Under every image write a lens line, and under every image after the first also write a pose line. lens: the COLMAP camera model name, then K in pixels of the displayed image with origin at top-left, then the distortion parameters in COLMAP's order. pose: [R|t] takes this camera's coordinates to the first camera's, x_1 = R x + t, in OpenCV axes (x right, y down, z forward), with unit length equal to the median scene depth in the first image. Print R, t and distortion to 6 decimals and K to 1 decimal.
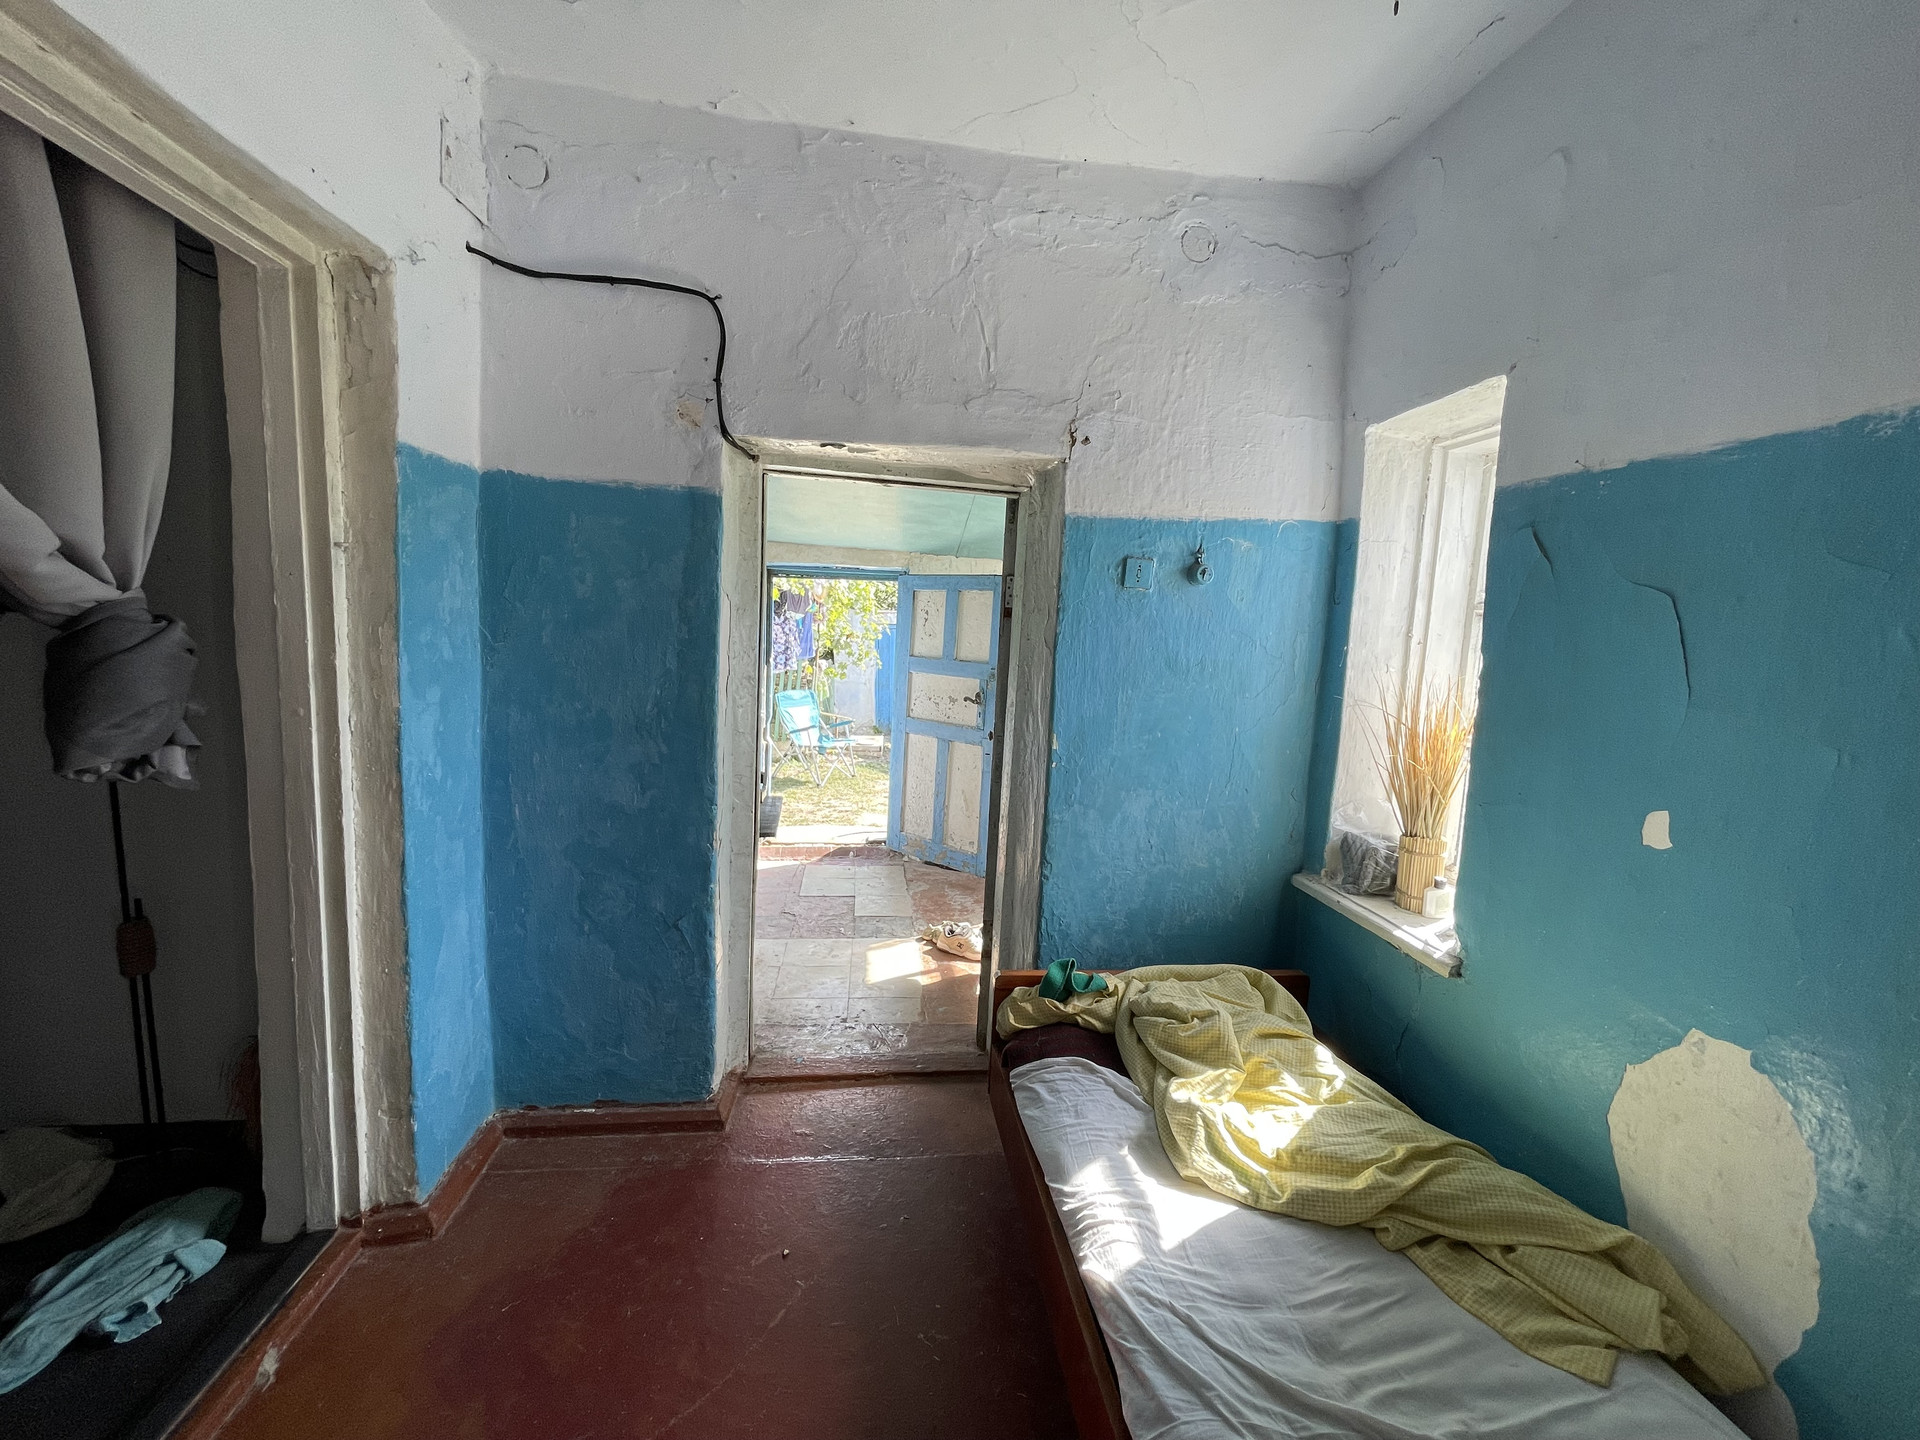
lens RADIAL K [[773.3, 0, 958.9], [0, 773.3, 714.6], [0, 0, 1]] dist [-0.000004, 0.000201]
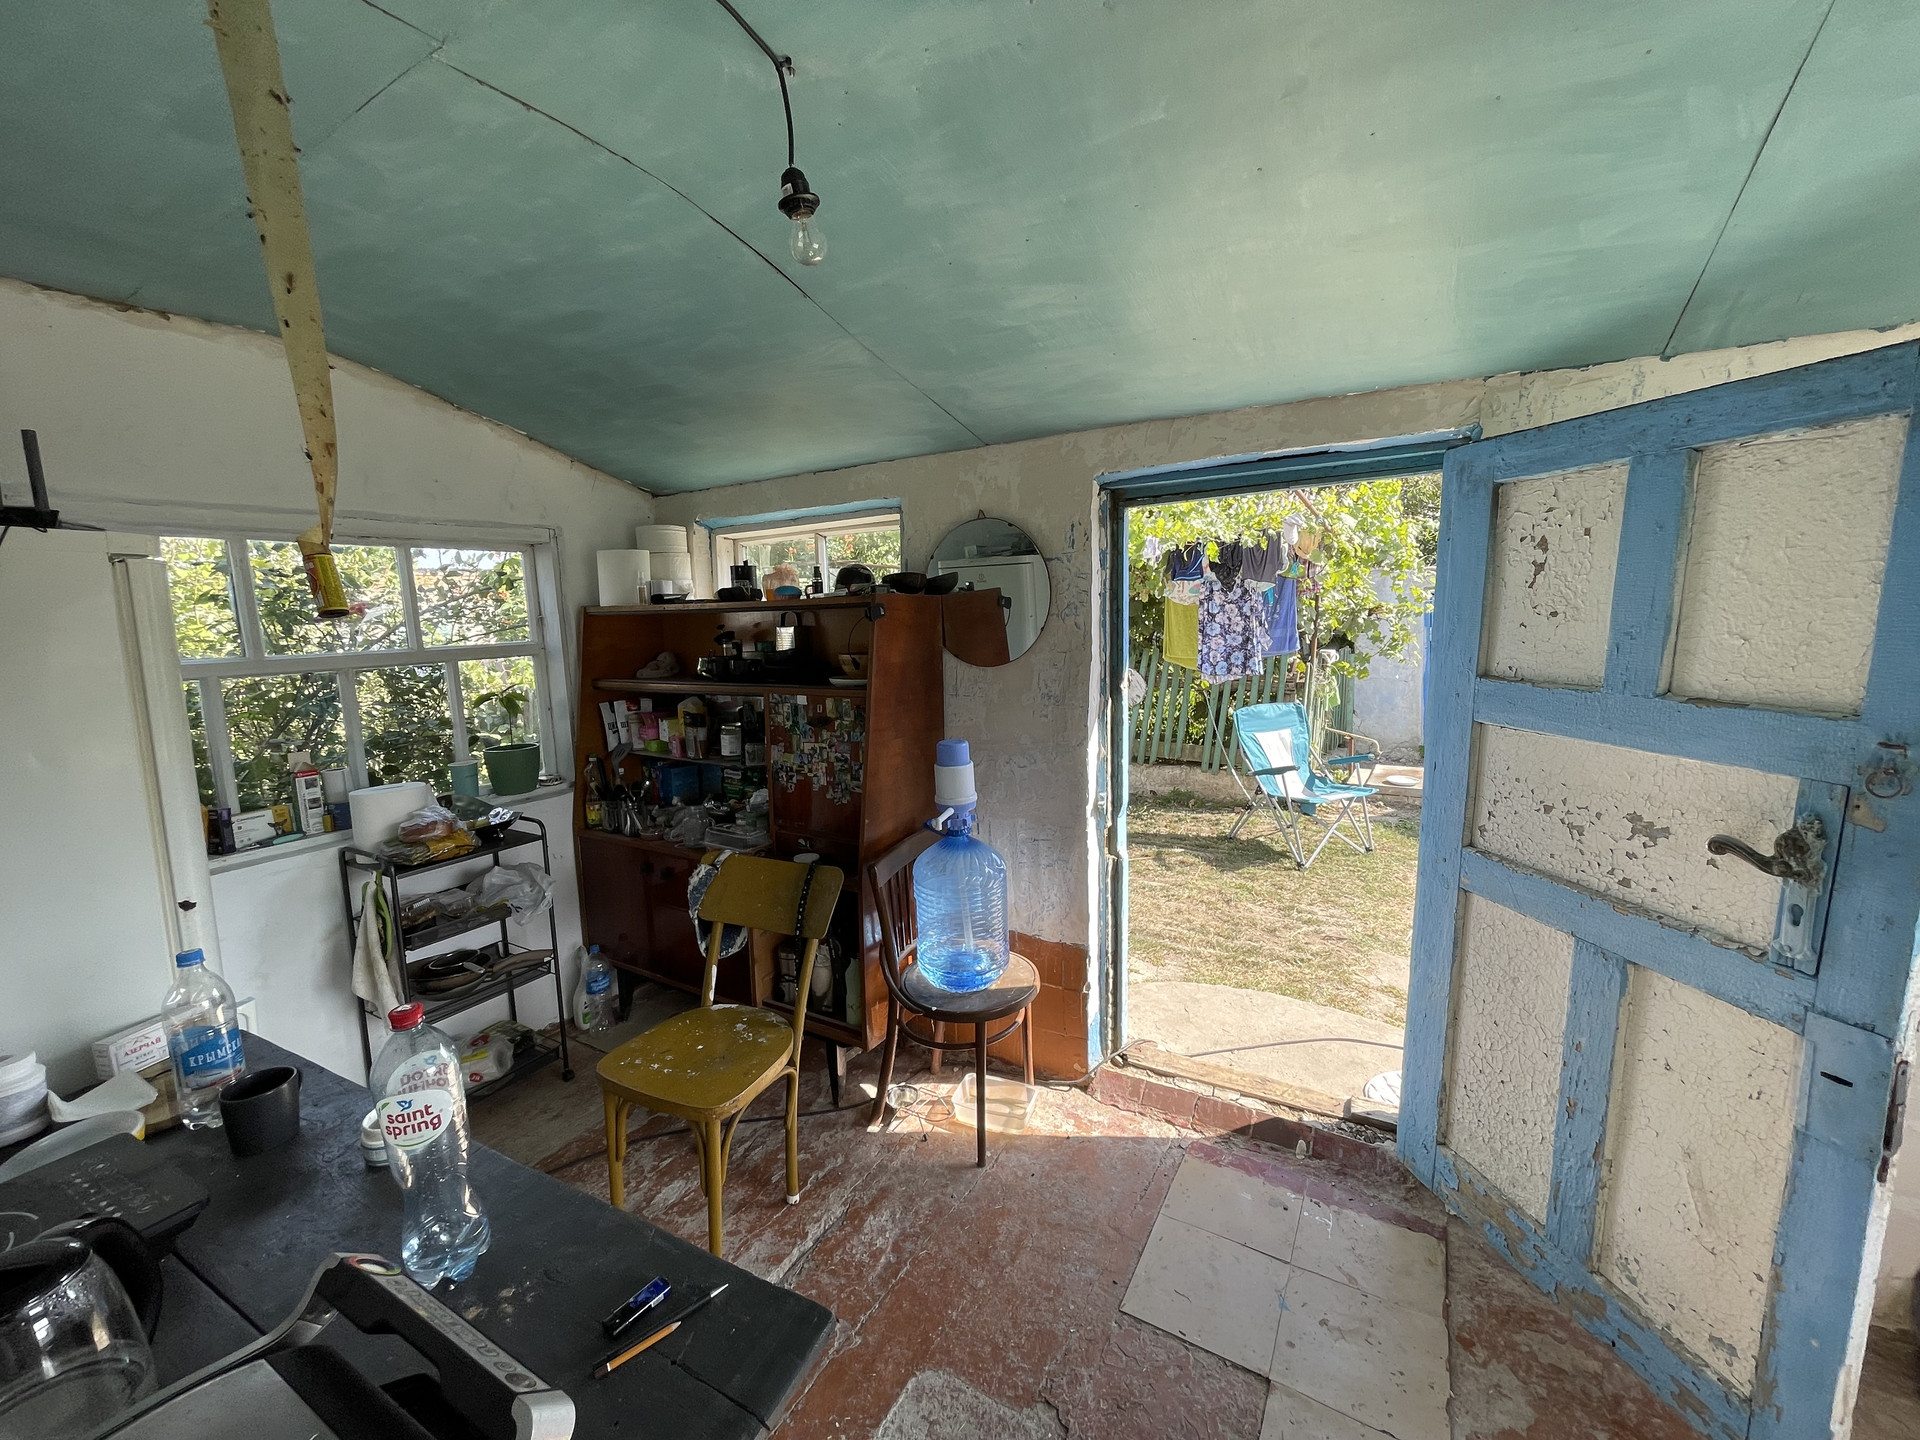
lens RADIAL K [[775.0, 0, 959.7], [0, 775.0, 714.4], [0, 0, 1]] dist [-0.014376, 0.010356]
pose [[0.785378, 0.018666, -0.618735, -0.030903], [-0.001529, 0.999601, 0.028215, -0.066891], [0.619014, -0.021213, 0.785093, 0.575118]]
